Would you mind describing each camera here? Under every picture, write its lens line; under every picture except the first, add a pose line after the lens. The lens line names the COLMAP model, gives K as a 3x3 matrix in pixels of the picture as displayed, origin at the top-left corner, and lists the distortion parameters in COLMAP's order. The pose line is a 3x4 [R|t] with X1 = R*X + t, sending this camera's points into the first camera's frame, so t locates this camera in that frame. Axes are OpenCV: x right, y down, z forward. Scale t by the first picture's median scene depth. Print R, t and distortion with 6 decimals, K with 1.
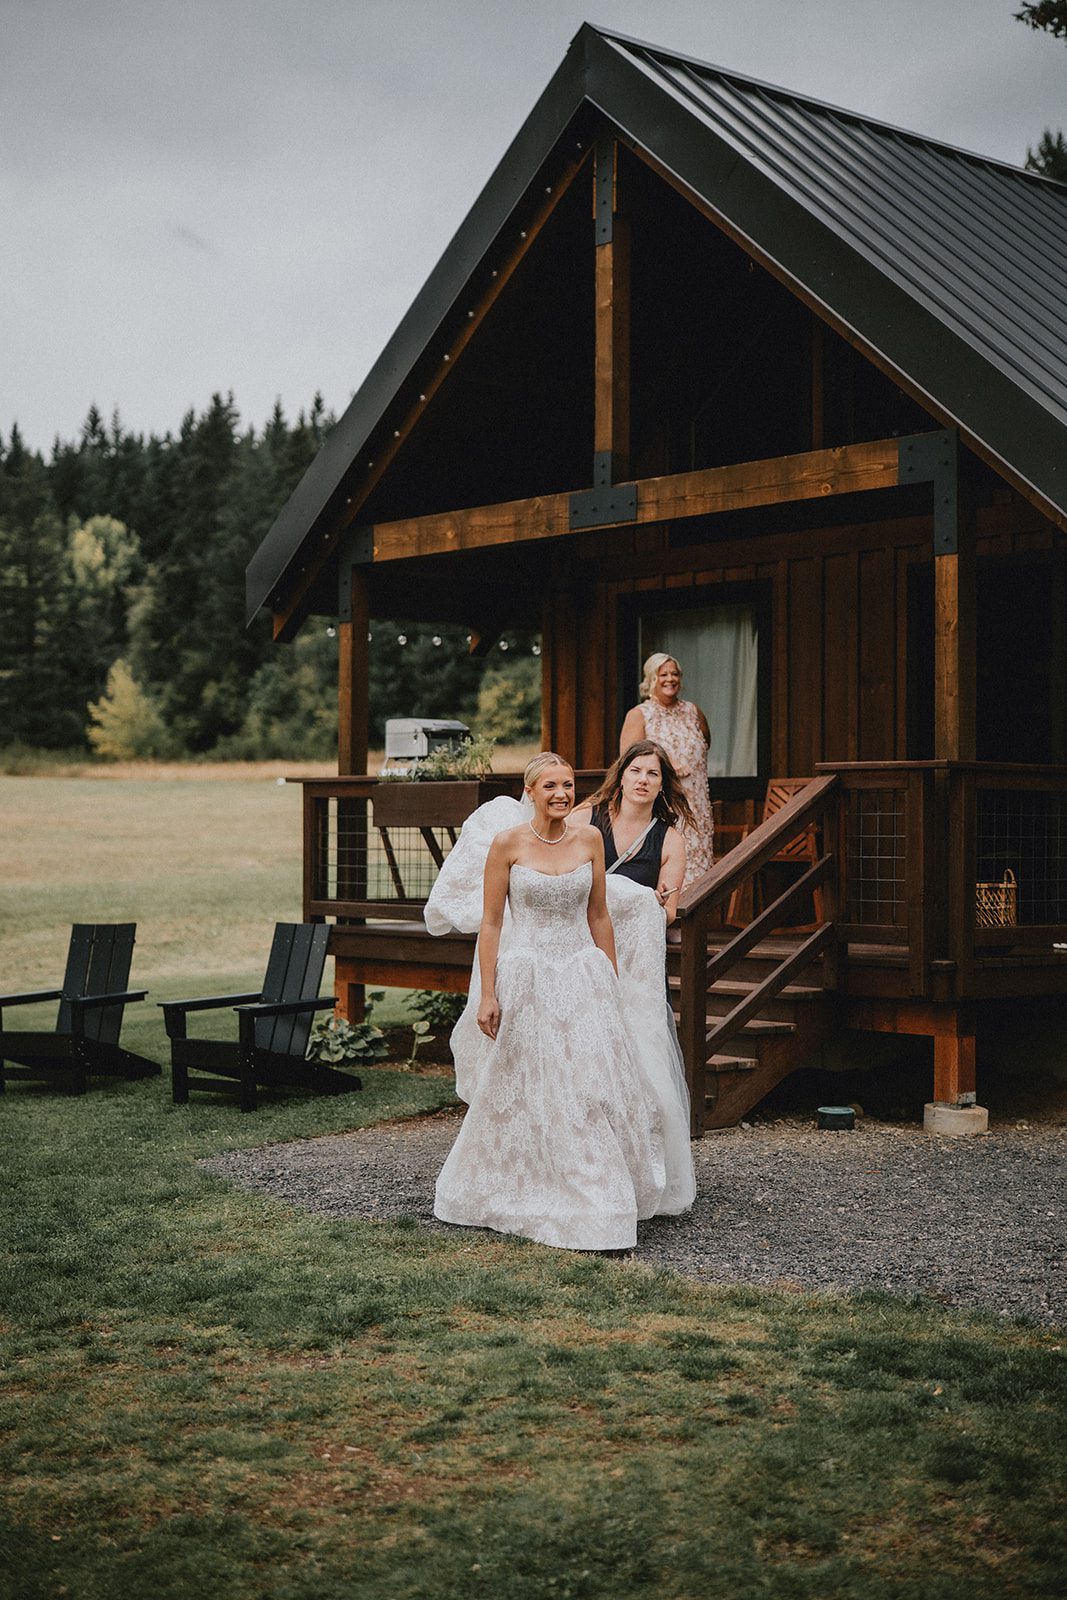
lens RADIAL K [[2199.7, 0, 532.1], [0, 2199.7, 803.6], [0, 0, 1]] dist [-0.026521, 0.000000]
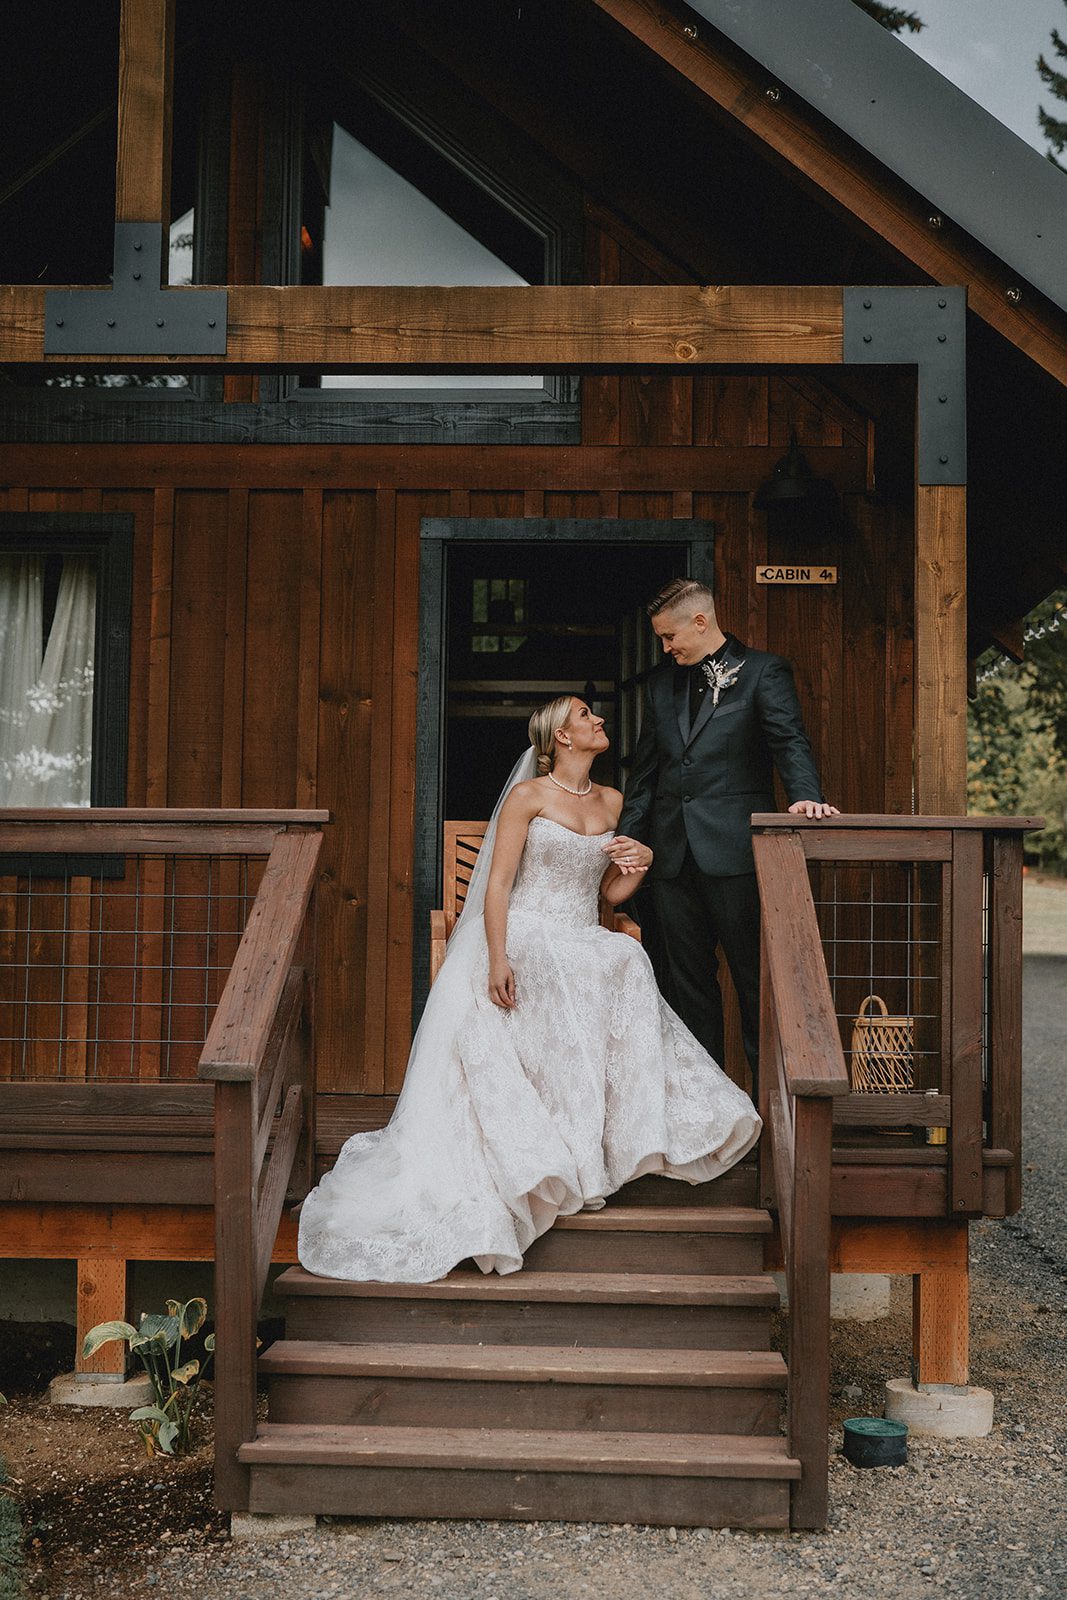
lens RADIAL K [[2199.7, 0, 537.9], [0, 2199.7, 791.4], [0, 0, 1]] dist [-0.026521, 0.000000]
pose [[0.693136, 0.060876, 0.718231, -0.311408], [-0.022153, 0.997756, -0.063189, 0.012932], [-0.720466, 0.027888, 0.692929, 0.625150]]
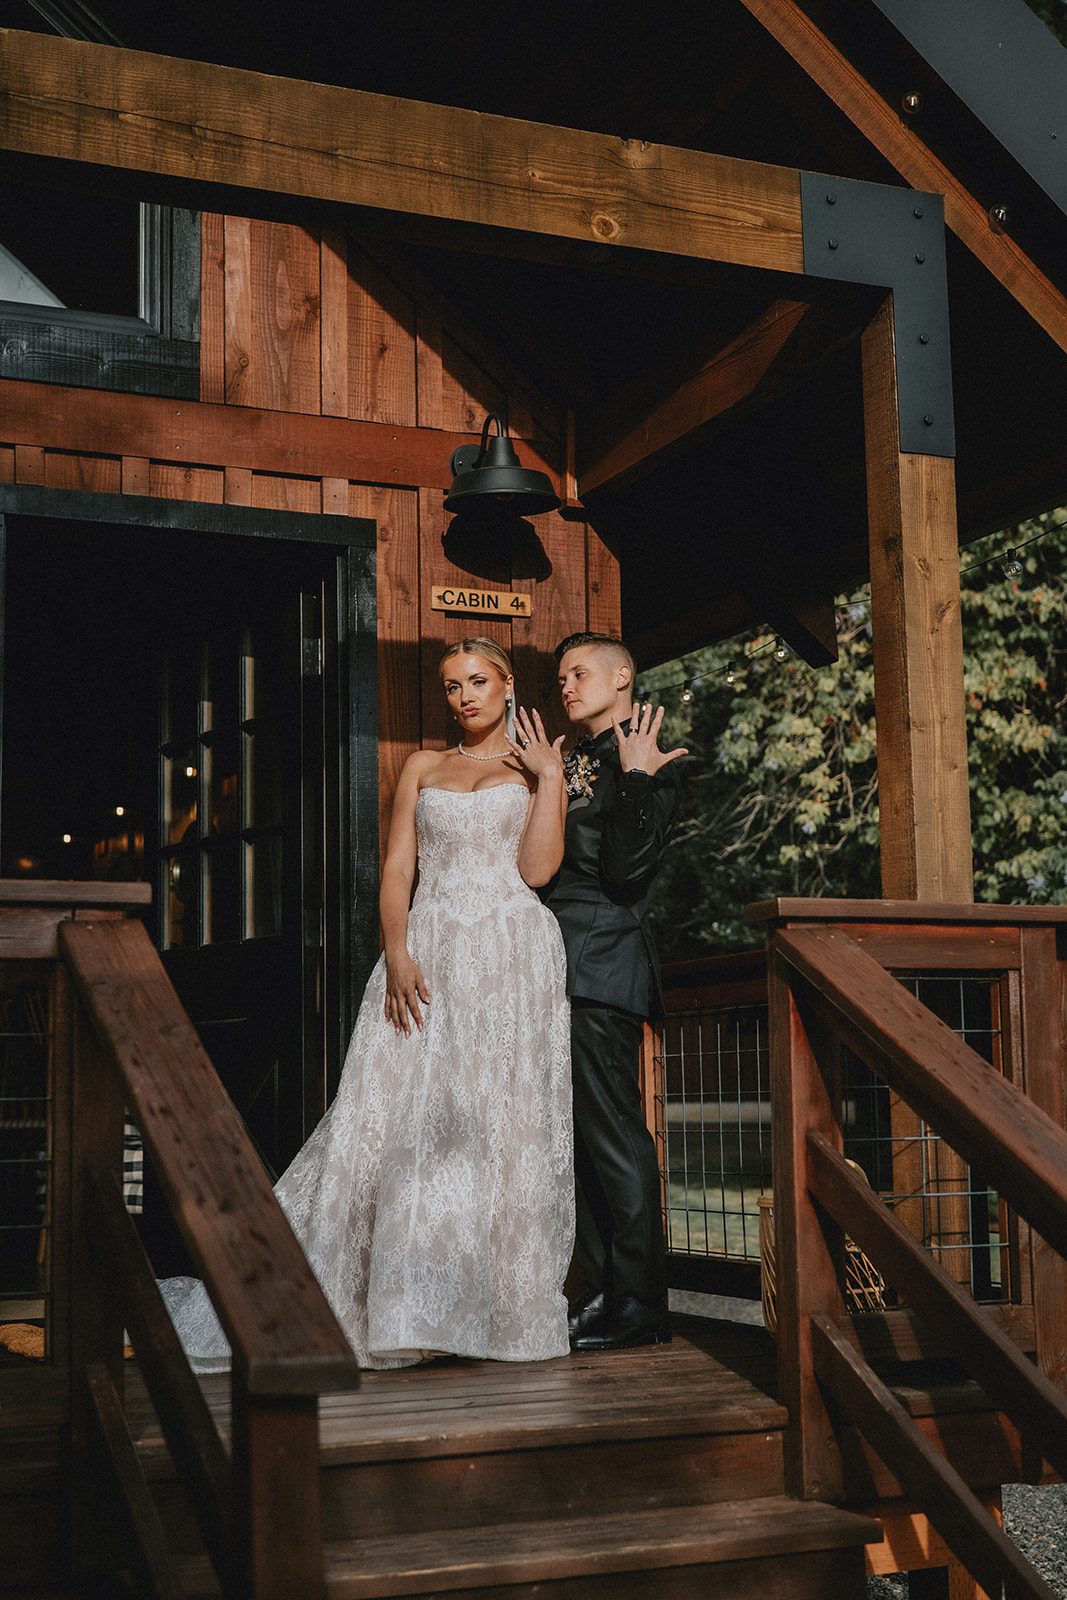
lens RADIAL K [[2199.7, 0, 534.0], [0, 2199.7, 808.4], [0, 0, 1]] dist [-0.026521, 0.000000]
pose [[0.290683, 0.118707, 0.949427, -0.241185], [0.007625, 0.991955, -0.126359, 0.013804], [-0.956789, 0.043970, 0.287440, 0.904530]]
